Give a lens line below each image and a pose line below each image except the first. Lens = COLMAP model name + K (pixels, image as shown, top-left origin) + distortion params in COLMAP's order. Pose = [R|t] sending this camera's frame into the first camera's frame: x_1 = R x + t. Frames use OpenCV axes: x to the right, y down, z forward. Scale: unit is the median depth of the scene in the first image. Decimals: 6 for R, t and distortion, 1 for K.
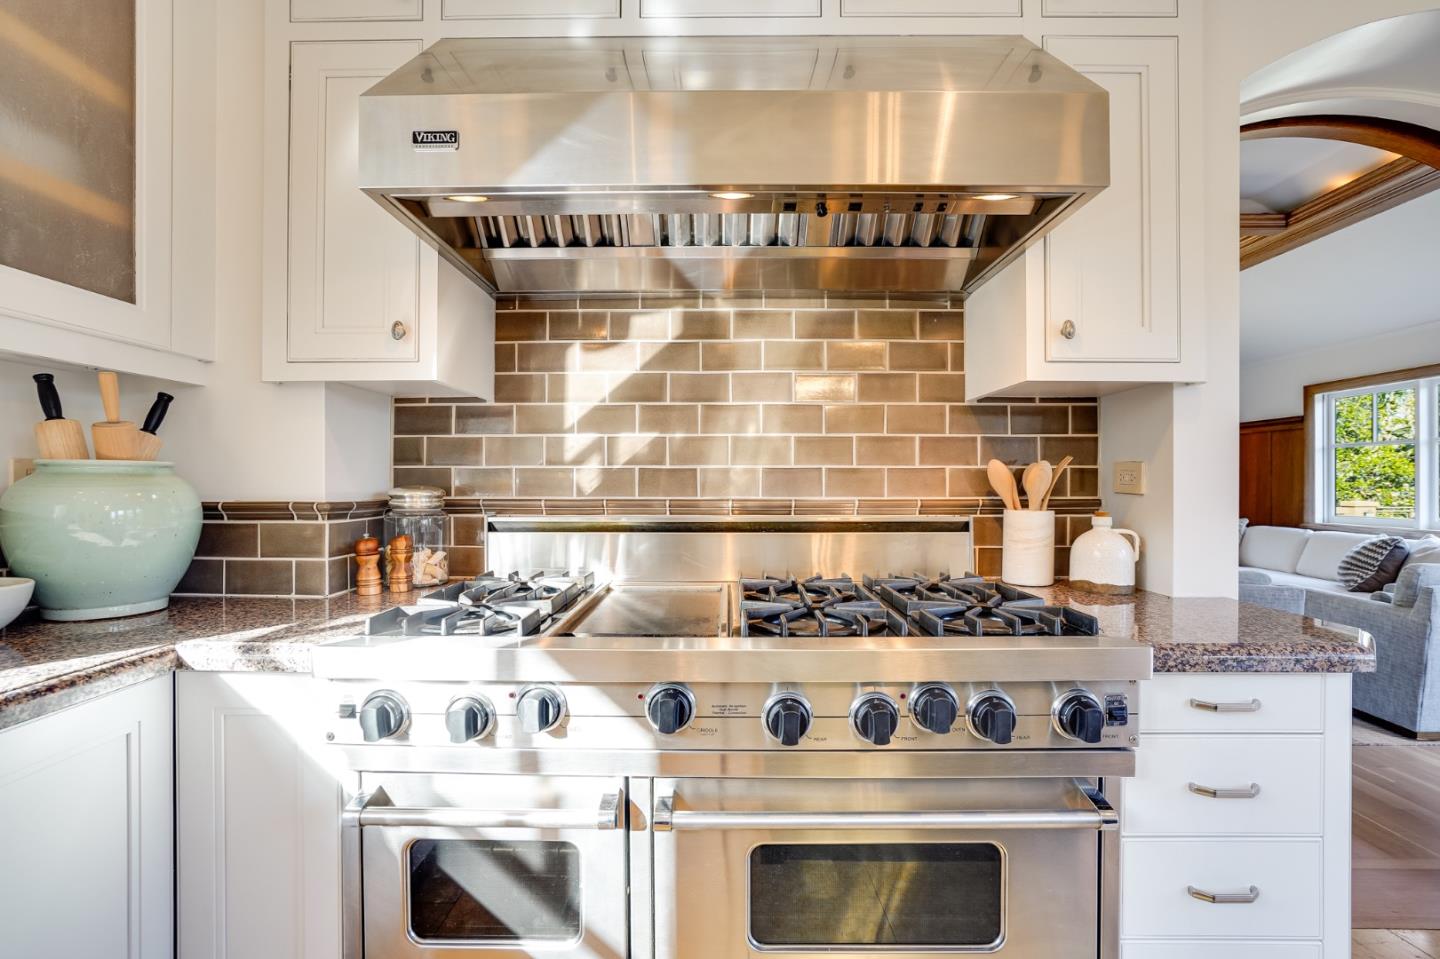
lens RADIAL K [[664.9, 0, 720.0], [0, 664.9, 479.5], [0, 0, 1]] dist [-0.013653, 0.000458]
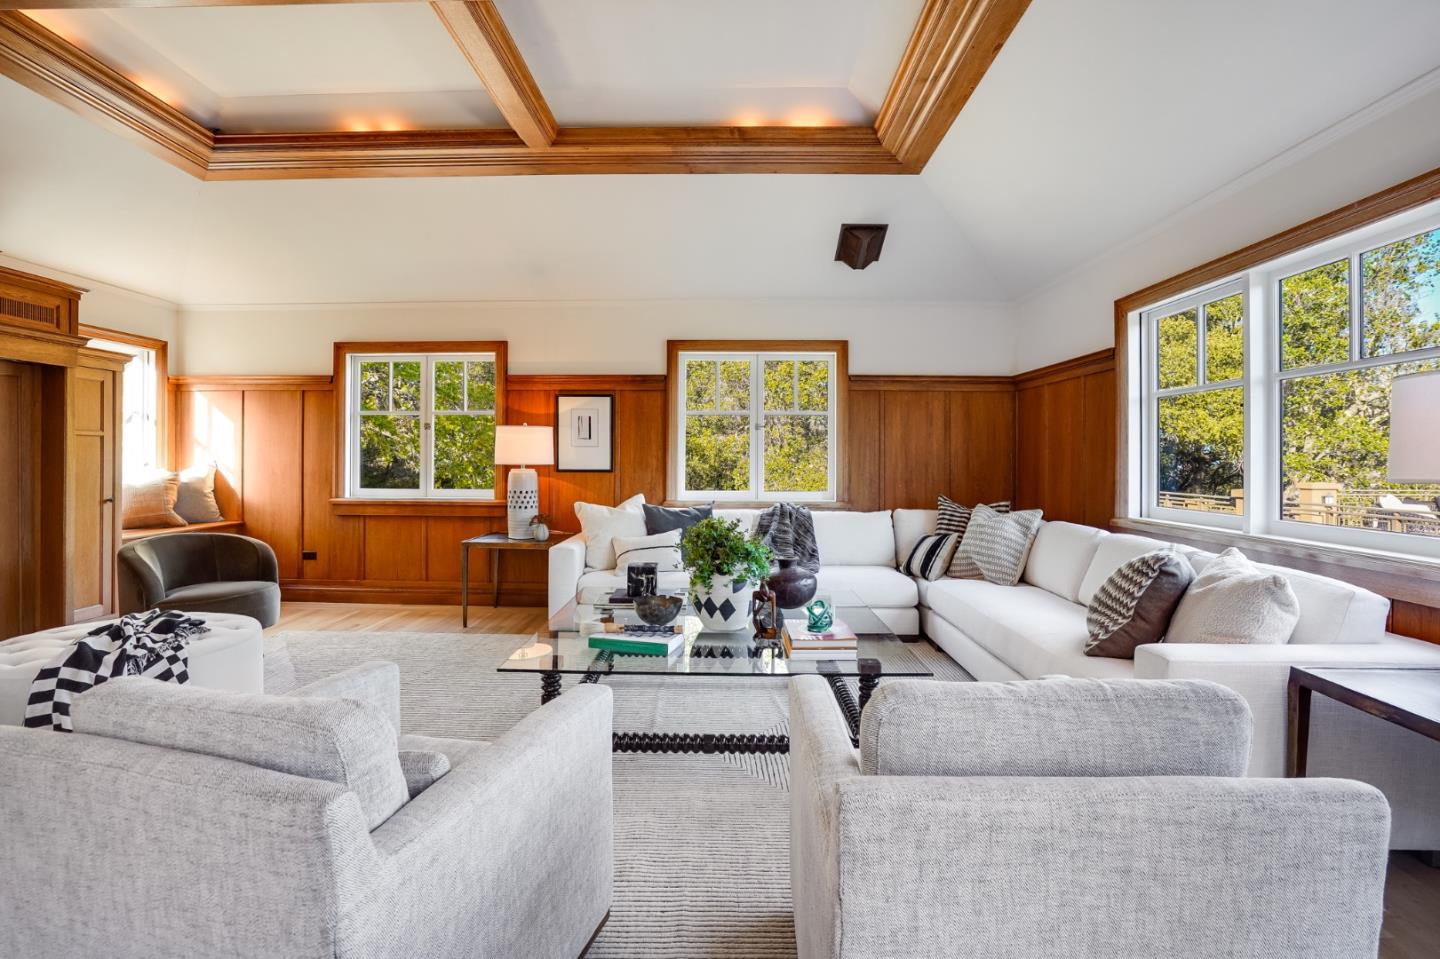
lens RADIAL K [[680.0, 0, 723.9], [0, 680.0, 466.5], [0, 0, 1]] dist [-0.073940, 0.036465]
pose [[0.999913, 0.005279, -0.012103, 1.798621], [-0.005105, 0.999884, 0.014361, 0.032768], [0.012178, -0.014298, 0.999824, 1.232902]]
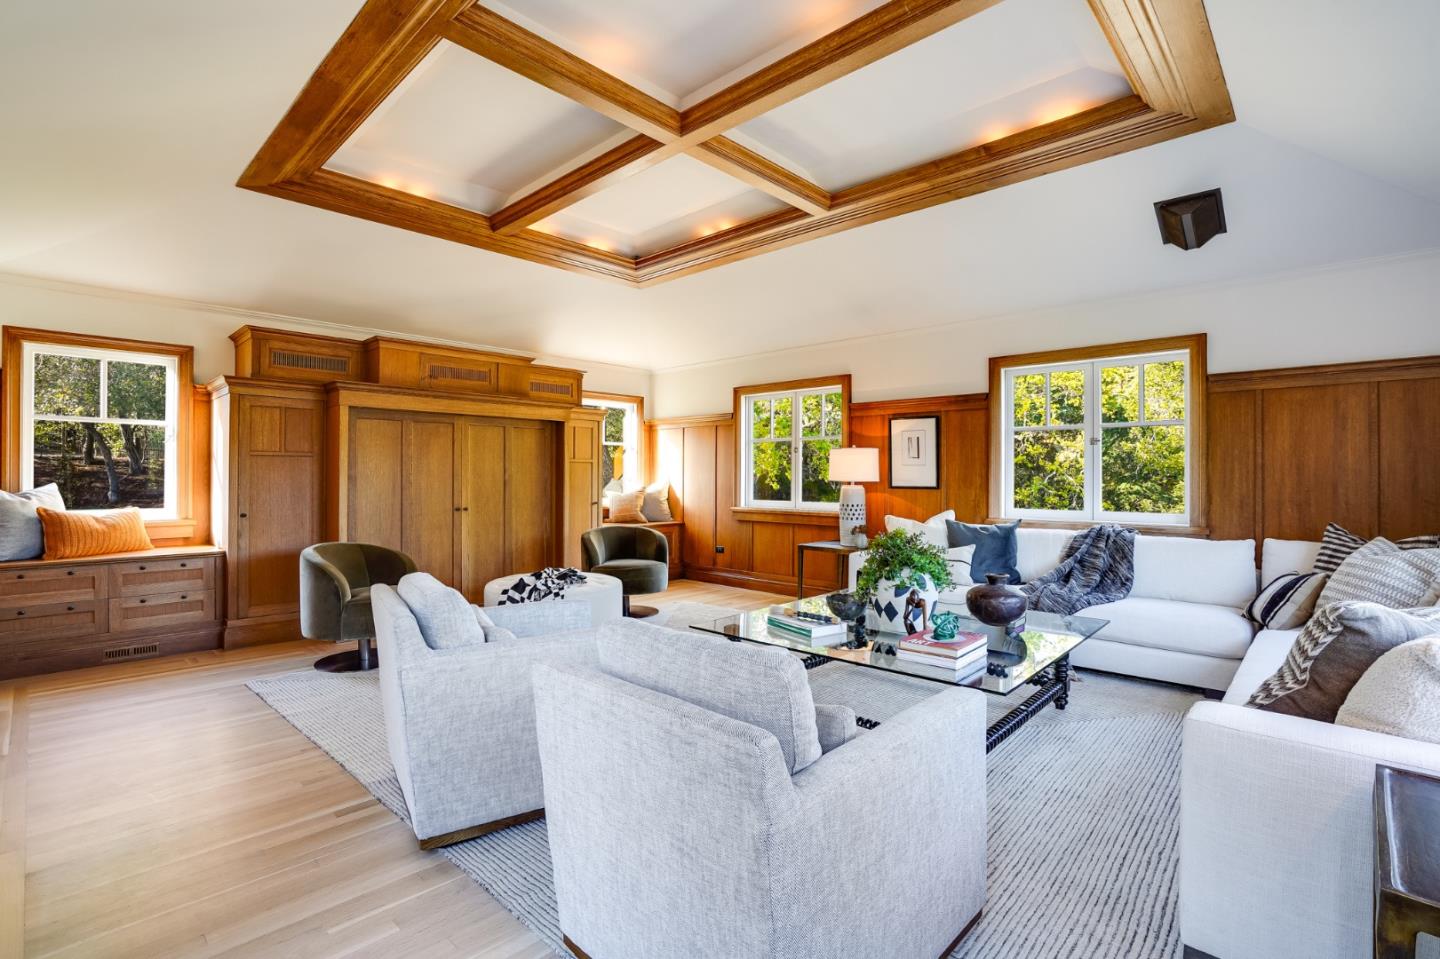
lens RADIAL K [[675.5, 0, 720.0], [0, 675.5, 479.5], [0, 0, 1]] dist [-0.035567, 0.000565]
pose [[0.730146, 0.005719, -0.683267, 2.695611], [-0.000590, 0.999970, 0.007739, 0.035917], [0.683291, -0.005248, 0.730128, 1.244082]]
